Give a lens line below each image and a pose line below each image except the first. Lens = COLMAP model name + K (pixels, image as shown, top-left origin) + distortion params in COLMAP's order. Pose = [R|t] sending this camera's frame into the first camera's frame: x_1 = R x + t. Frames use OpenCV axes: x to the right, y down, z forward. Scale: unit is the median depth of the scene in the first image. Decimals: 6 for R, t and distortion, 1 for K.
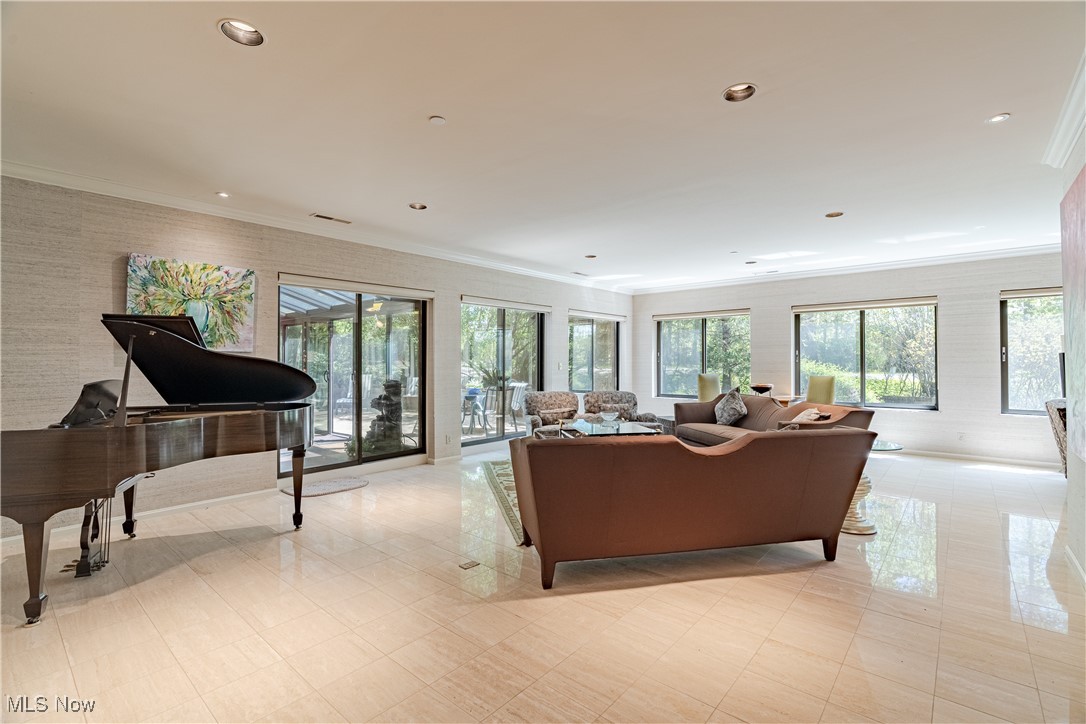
lens RADIAL K [[495.5, 0, 538.3], [0, 495.5, 363.3], [0, 0, 1]] dist [-0.010582, 0.001103]
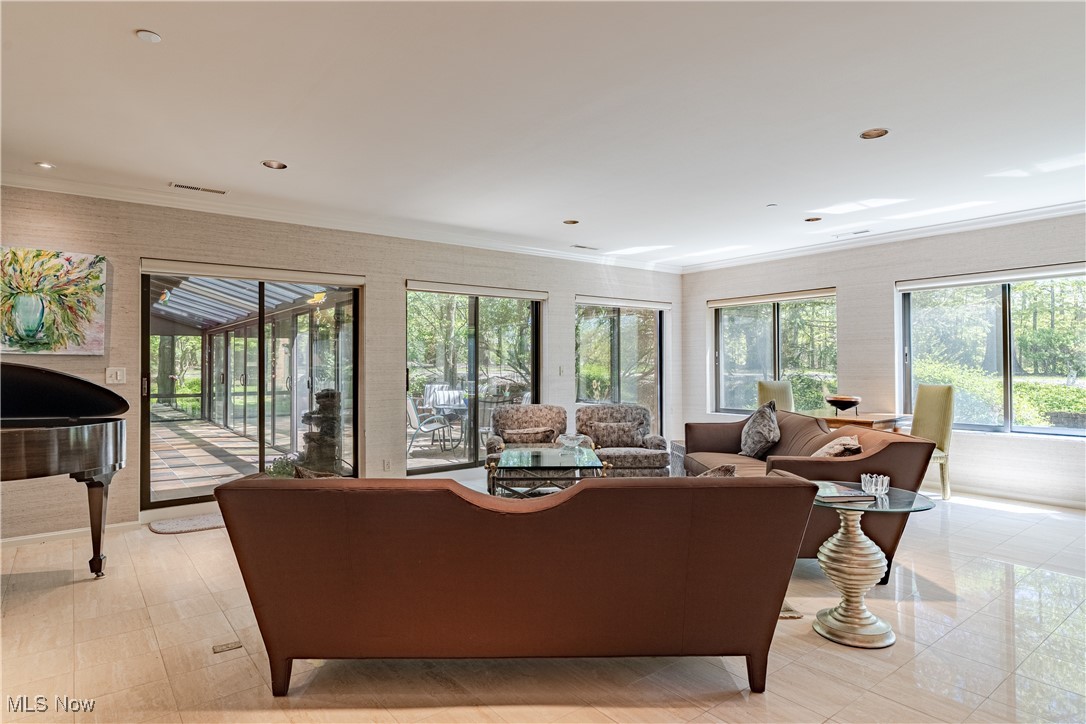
lens RADIAL K [[608.0, 0, 540.5], [0, 608.0, 361.8], [0, 0, 1]] dist [-0.002336, -0.000482]
pose [[0.980506, -0.005046, -0.196423, 0.310028], [0.003496, 0.999960, -0.008240, -0.000722], [0.196457, 0.007393, 0.980485, 0.136905]]
